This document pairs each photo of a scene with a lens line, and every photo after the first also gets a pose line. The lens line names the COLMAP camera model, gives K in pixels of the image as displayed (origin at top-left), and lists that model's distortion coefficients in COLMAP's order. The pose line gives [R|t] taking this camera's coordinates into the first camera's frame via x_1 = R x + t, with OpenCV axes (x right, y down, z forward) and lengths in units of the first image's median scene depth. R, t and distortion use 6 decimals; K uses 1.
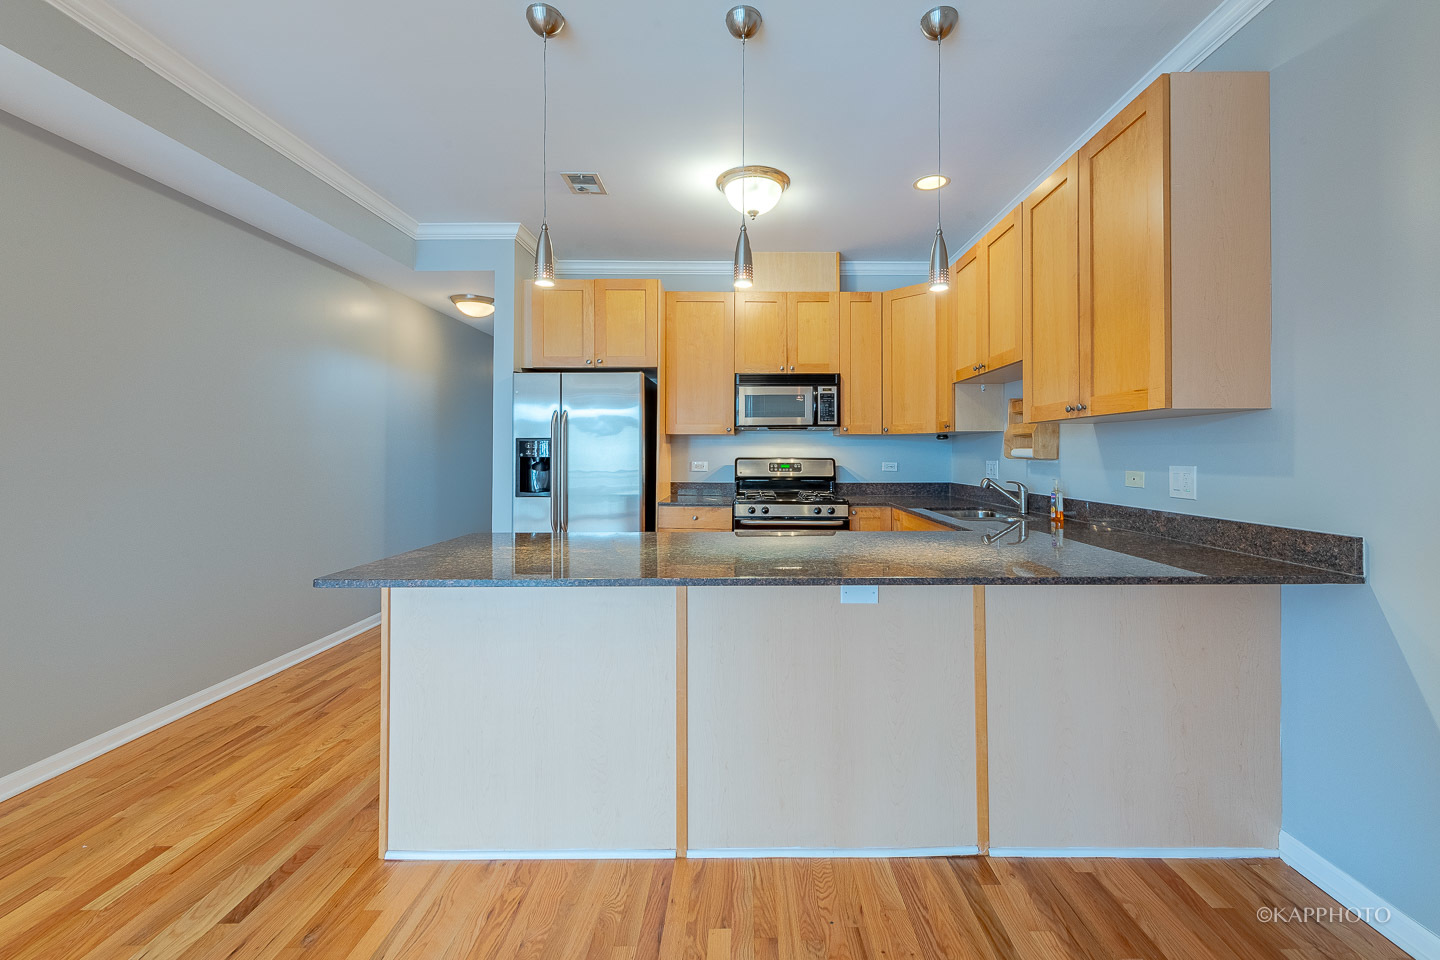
lens RADIAL K [[570.5, 0, 729.7], [0, 570.5, 440.4], [0, 0, 1]] dist [0.002351, -0.000046]
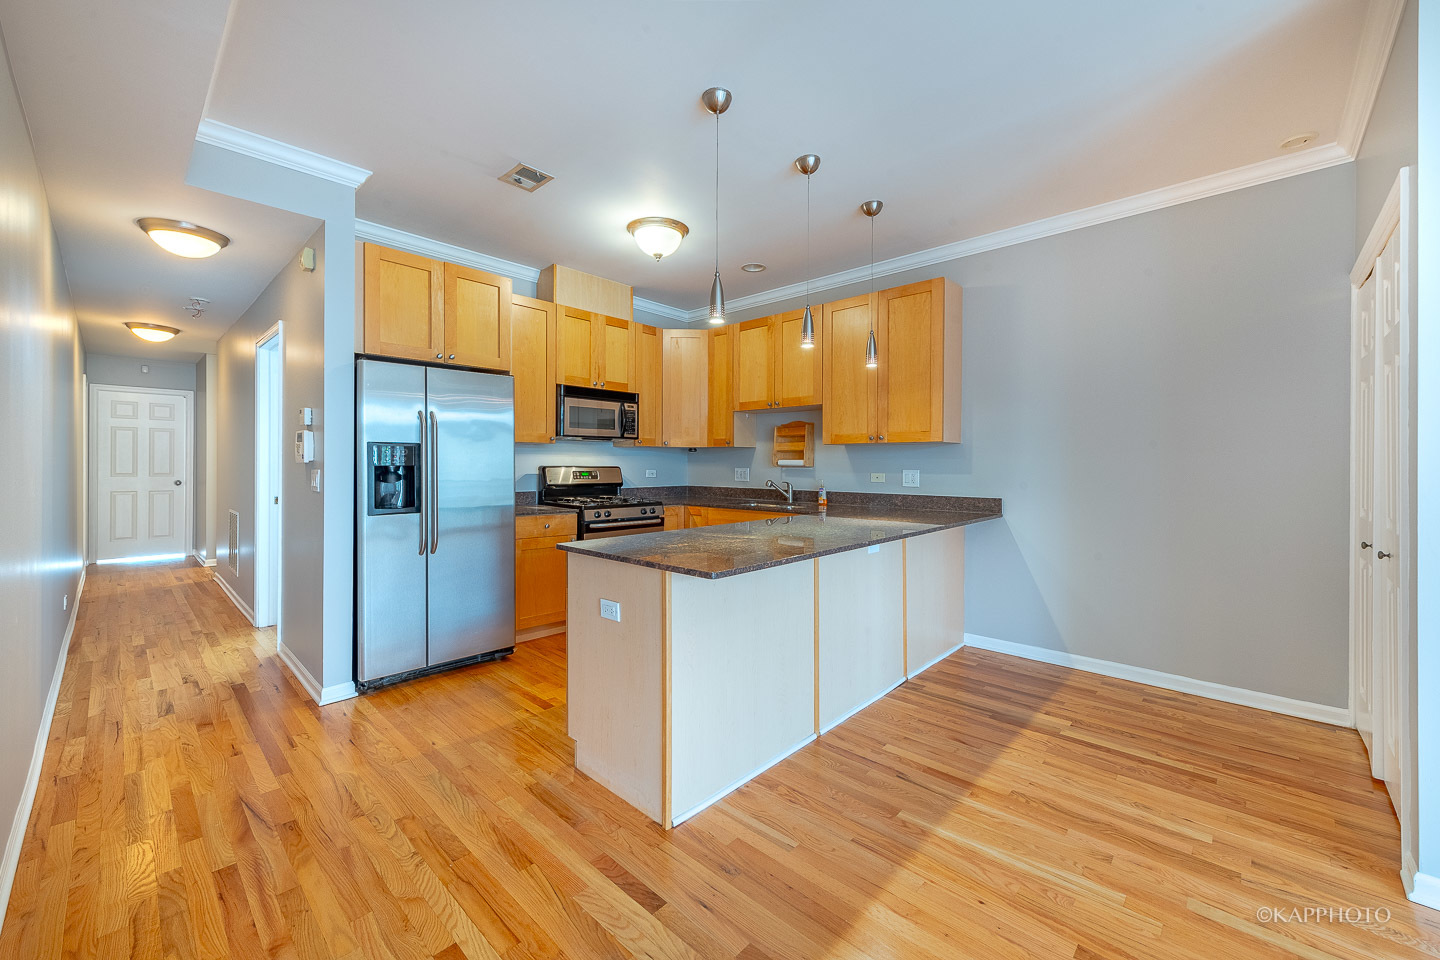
lens RADIAL K [[583.3, 0, 717.2], [0, 583.3, 463.3], [0, 0, 1]] dist [0.000245, -0.000058]
pose [[0.679154, 0.002150, 0.733993, -0.612288], [-0.019906, 0.999682, 0.015490, 0.002910], [-0.733726, -0.025131, 0.678981, 0.083025]]
